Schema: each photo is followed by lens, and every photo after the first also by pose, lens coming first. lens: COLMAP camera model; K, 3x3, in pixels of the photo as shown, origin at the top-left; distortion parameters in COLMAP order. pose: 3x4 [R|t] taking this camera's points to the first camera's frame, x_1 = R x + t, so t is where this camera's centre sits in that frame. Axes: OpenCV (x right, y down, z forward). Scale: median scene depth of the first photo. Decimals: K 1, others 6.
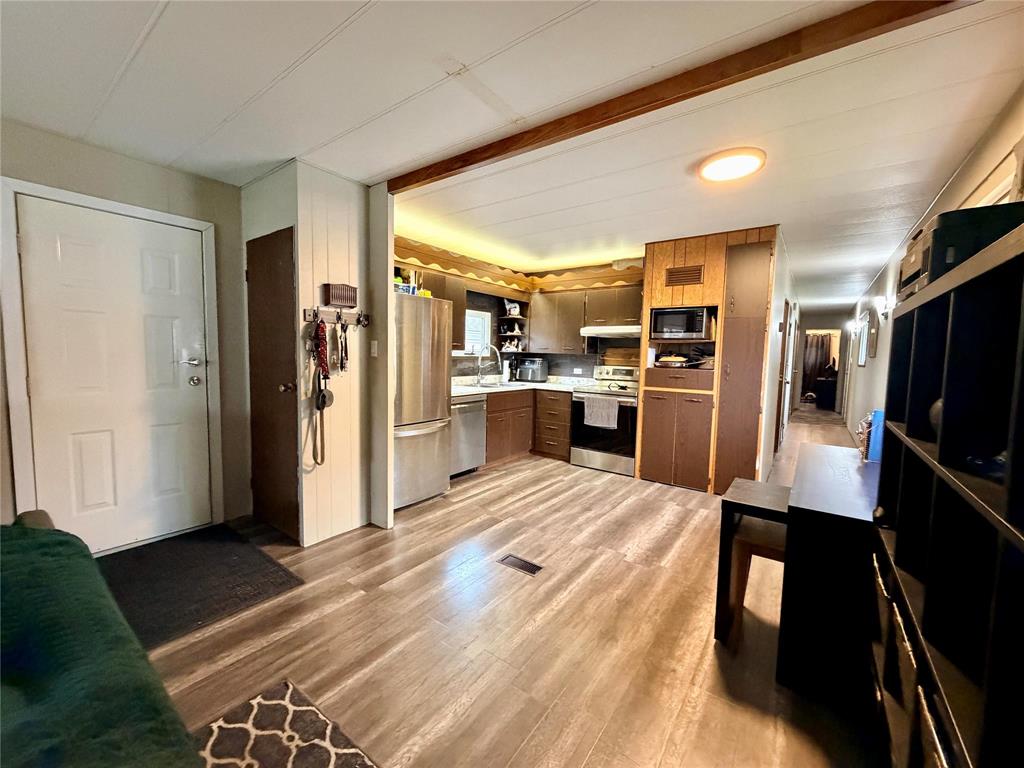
lens RADIAL K [[408.4, 0, 509.2], [0, 408.4, 385.1], [0, 0, 1]] dist [0.005251, -0.000835]
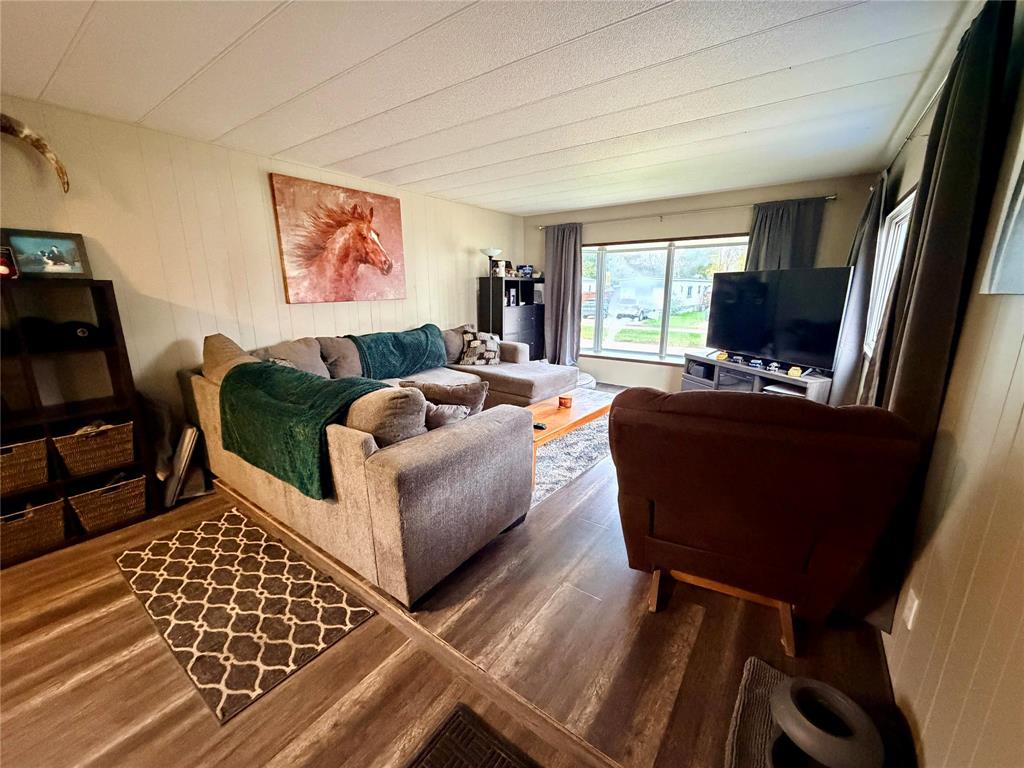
lens RADIAL K [[408.4, 0, 510.6], [0, 408.4, 383.0], [0, 0, 1]] dist [0.005251, -0.000835]
pose [[-0.999623, -0.024501, -0.012374, -0.446498], [-0.027135, 0.950052, 0.310911, -0.096915], [0.004138, 0.311130, -0.950358, 0.636824]]
